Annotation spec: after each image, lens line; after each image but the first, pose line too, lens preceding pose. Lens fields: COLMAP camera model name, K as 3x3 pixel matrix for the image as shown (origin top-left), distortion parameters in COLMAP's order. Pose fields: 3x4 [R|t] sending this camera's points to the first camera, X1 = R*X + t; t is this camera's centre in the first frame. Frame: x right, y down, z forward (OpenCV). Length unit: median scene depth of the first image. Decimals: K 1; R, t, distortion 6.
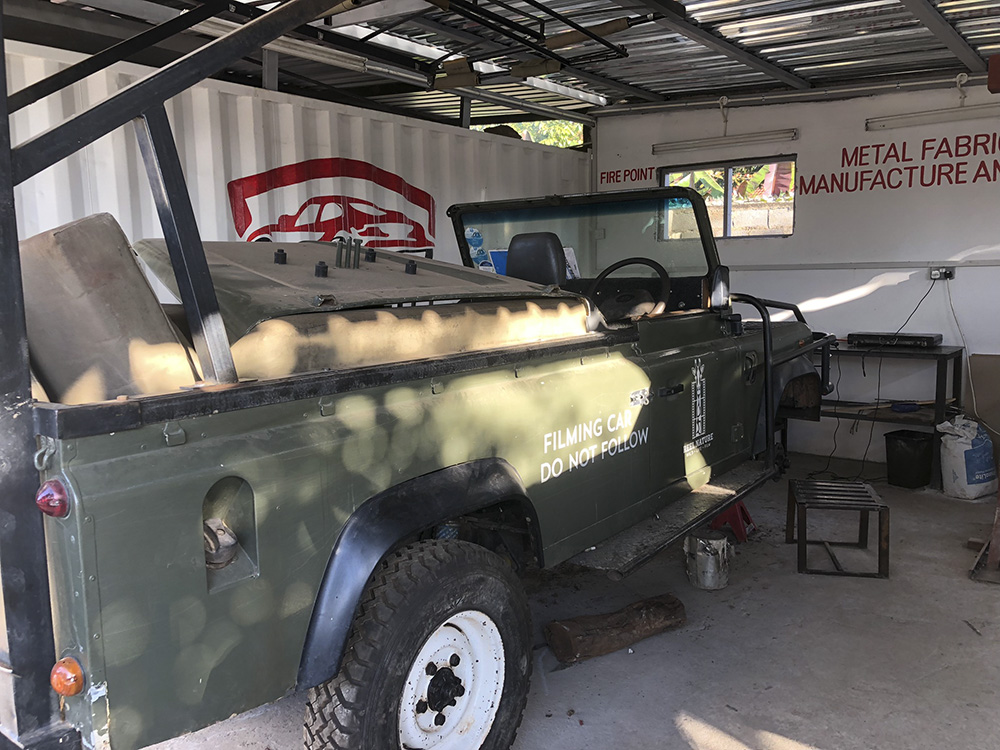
lens RADIAL K [[816.4, 0, 504.2], [0, 816.4, 373.4], [0, 0, 1]] dist [0.029322, -0.026393]
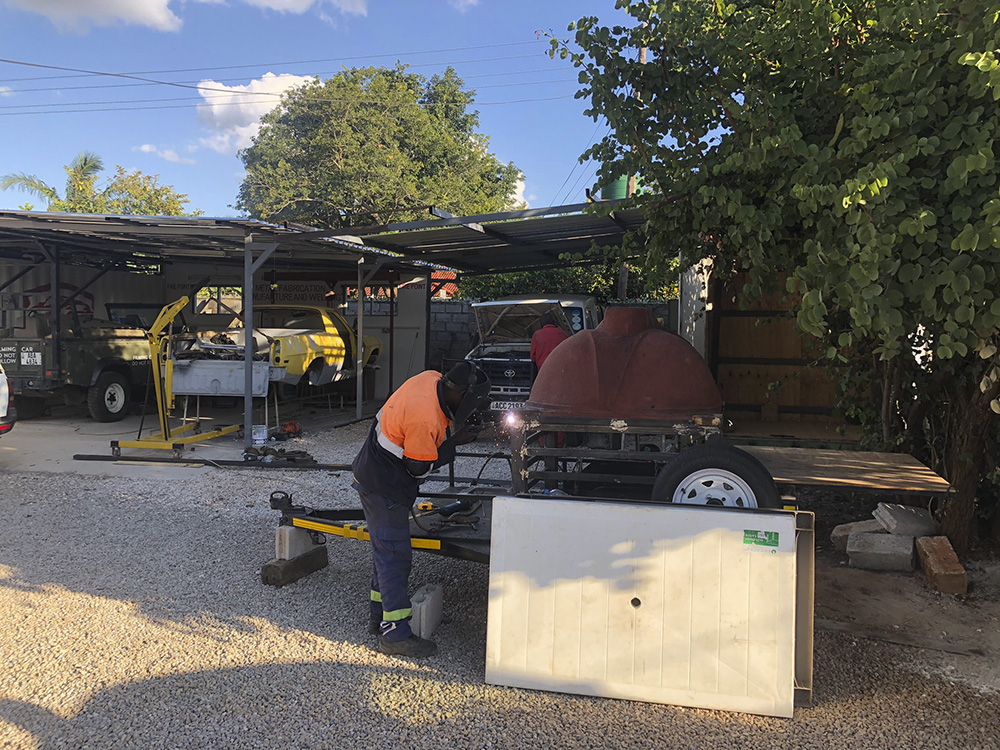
lens RADIAL K [[816.4, 0, 503.4], [0, 816.4, 373.6], [0, 0, 1]] dist [0.029322, -0.026393]
pose [[0.903546, 0.008542, 0.428405, -0.044083], [0.022791, 0.997428, -0.067956, 0.459150], [-0.427884, 0.071165, 0.901028, -3.582544]]
